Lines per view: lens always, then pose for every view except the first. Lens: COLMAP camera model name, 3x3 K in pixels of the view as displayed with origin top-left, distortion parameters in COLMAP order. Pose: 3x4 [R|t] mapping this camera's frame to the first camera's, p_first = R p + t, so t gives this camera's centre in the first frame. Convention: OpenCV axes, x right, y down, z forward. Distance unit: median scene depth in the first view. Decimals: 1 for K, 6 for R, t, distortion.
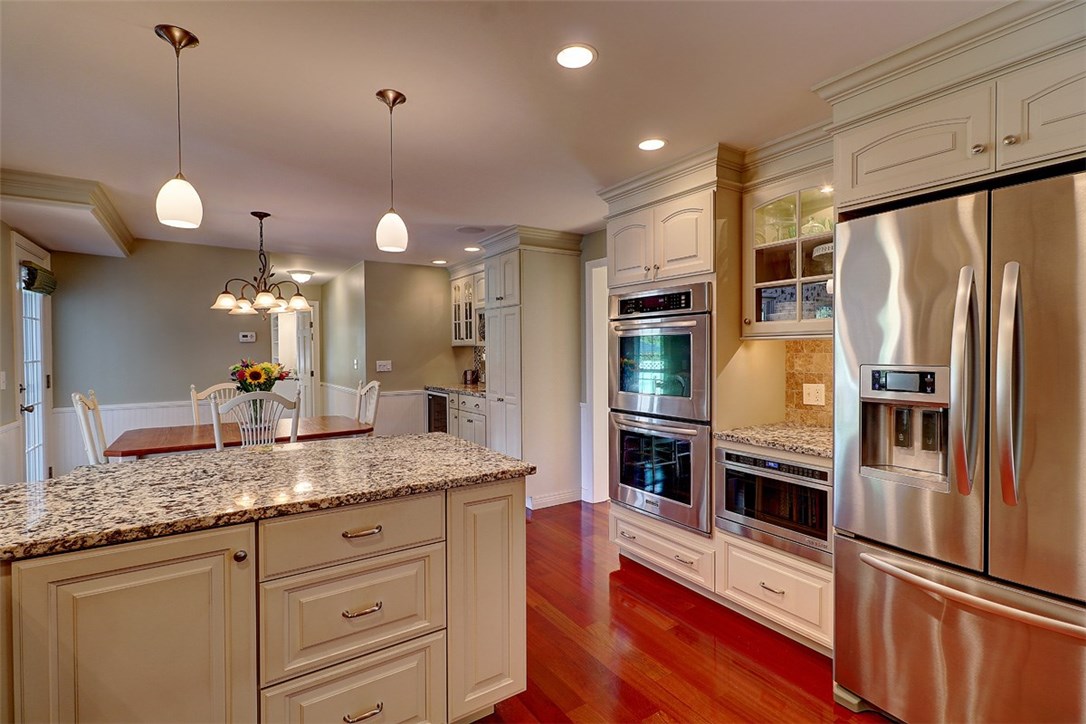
lens RADIAL K [[503.6, 0, 541.1], [0, 503.6, 358.5], [0, 0, 1]] dist [0.002330, -0.000260]
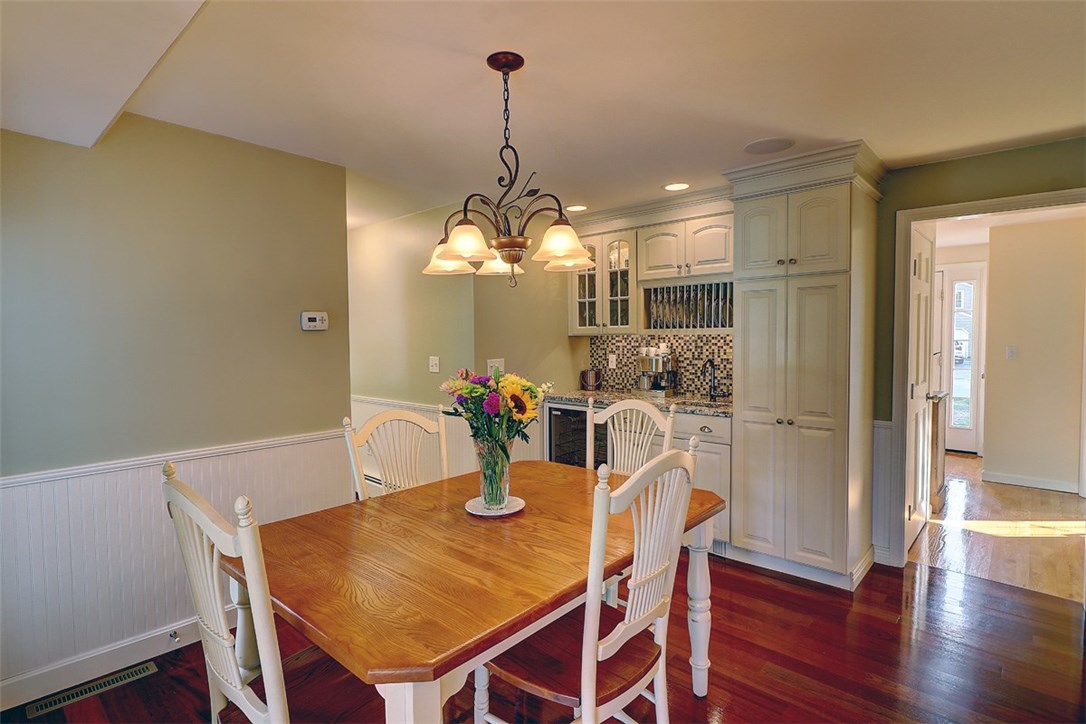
lens RADIAL K [[547.2, 0, 543.5], [0, 547.2, 363.3], [0, 0, 1]] dist [-0.002487, -0.000304]
pose [[0.968859, -0.014483, 0.247189, -0.426256], [0.005708, 0.999329, 0.036180, -0.014852], [-0.247548, -0.033642, 0.968291, 0.318973]]
